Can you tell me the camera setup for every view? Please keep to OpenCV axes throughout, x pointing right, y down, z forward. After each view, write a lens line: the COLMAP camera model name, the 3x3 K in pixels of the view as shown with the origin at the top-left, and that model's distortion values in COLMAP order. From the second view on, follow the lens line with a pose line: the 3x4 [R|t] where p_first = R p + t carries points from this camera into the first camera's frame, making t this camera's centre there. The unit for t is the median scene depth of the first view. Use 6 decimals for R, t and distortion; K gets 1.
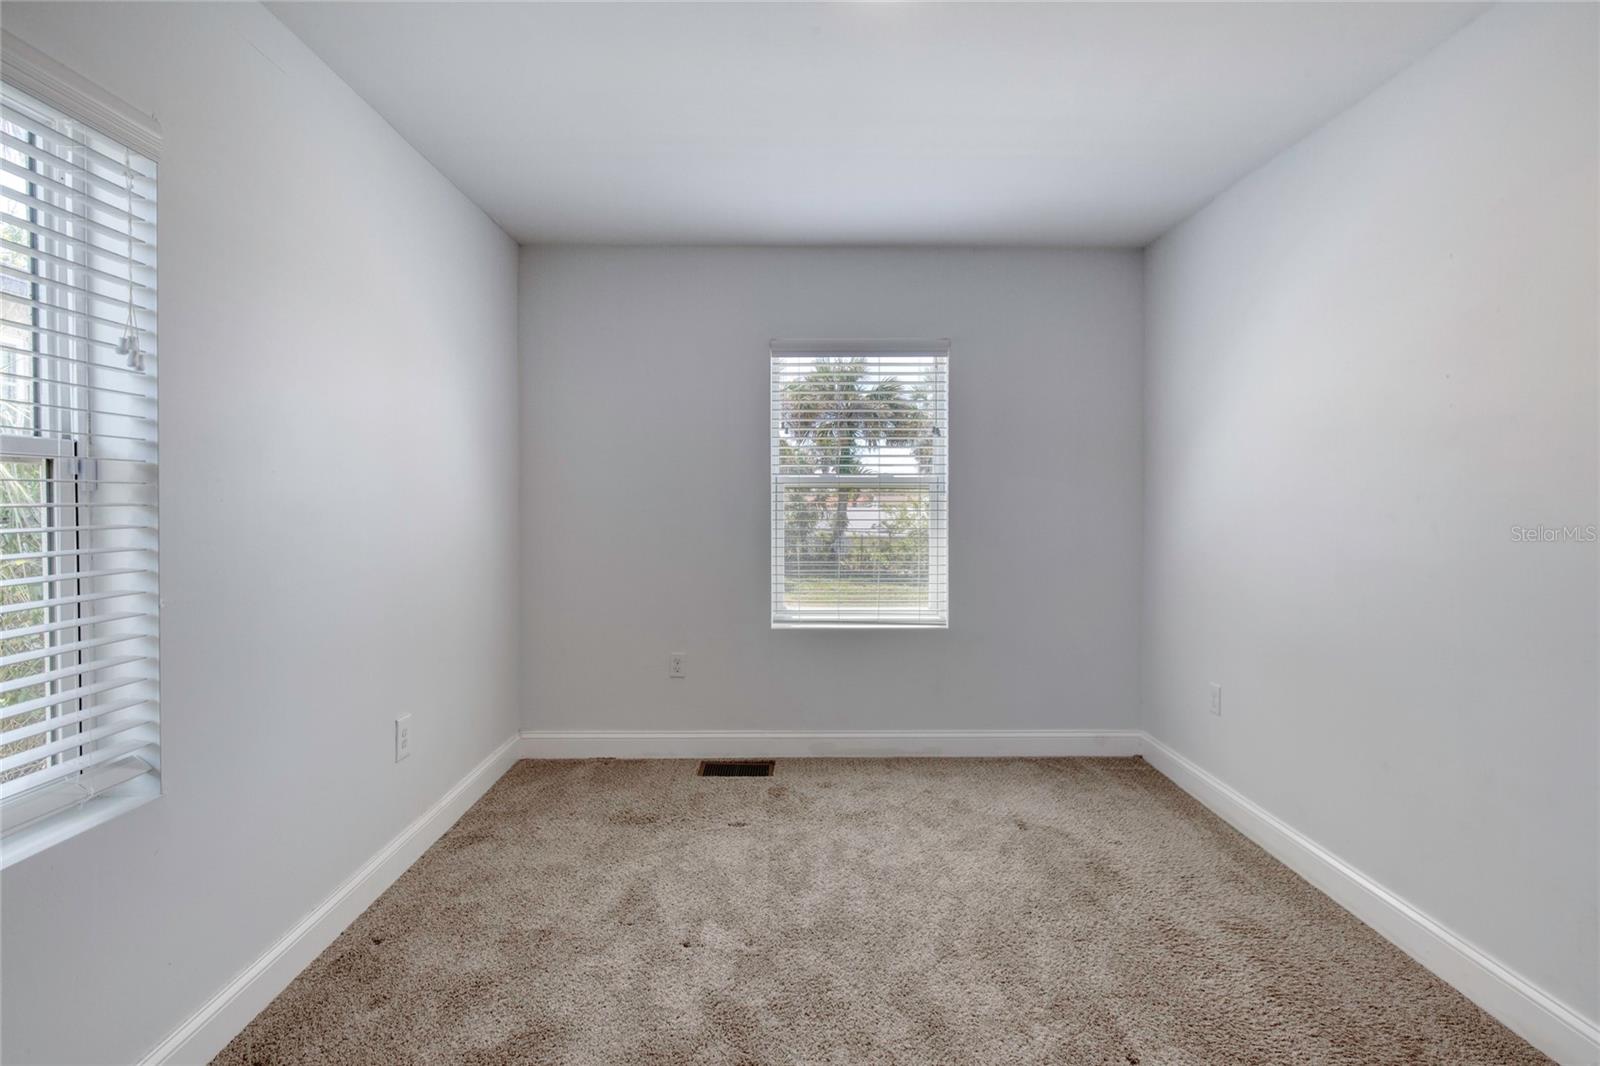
lens RADIAL K [[735.8, 0, 799.6], [0, 735.8, 523.2], [0, 0, 1]] dist [-0.021502, 0.007376]
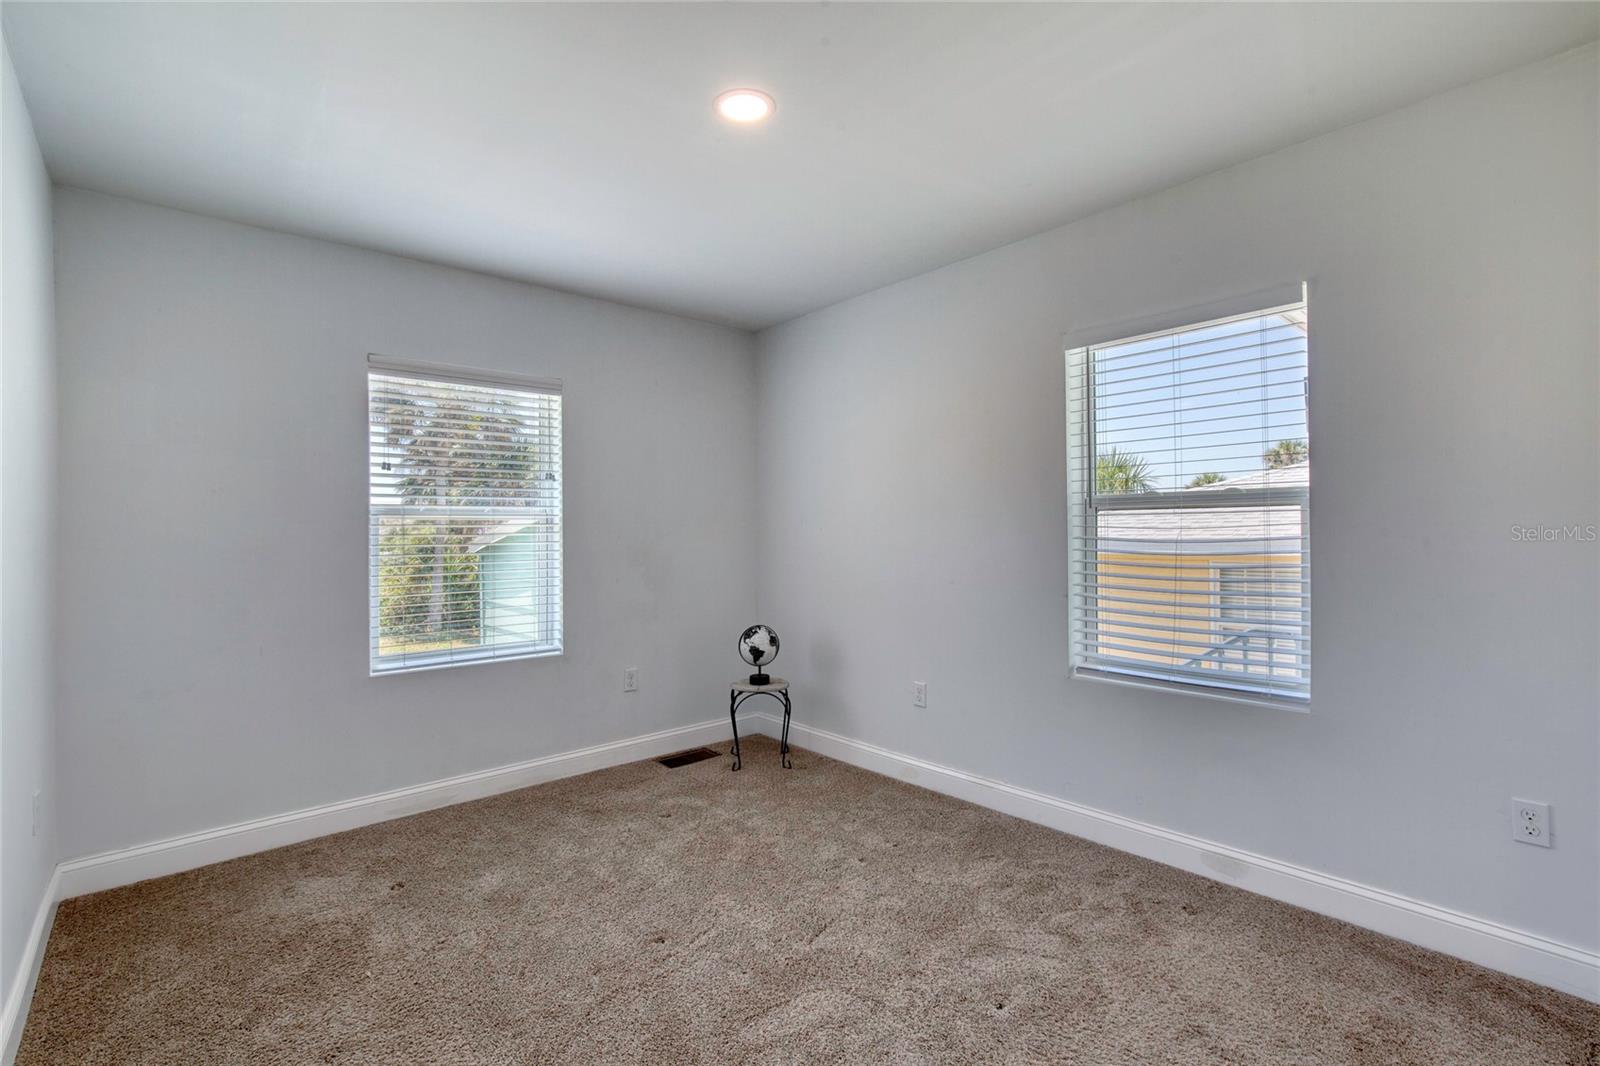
lens RADIAL K [[735.8, 0, 805.5], [0, 735.8, 526.1], [0, 0, 1]] dist [-0.021502, 0.007376]
pose [[0.749041, -0.001935, 0.662521, -0.231656], [0.027255, 0.999239, -0.027895, -0.001098], [-0.661963, 0.038951, 0.748524, -0.010514]]
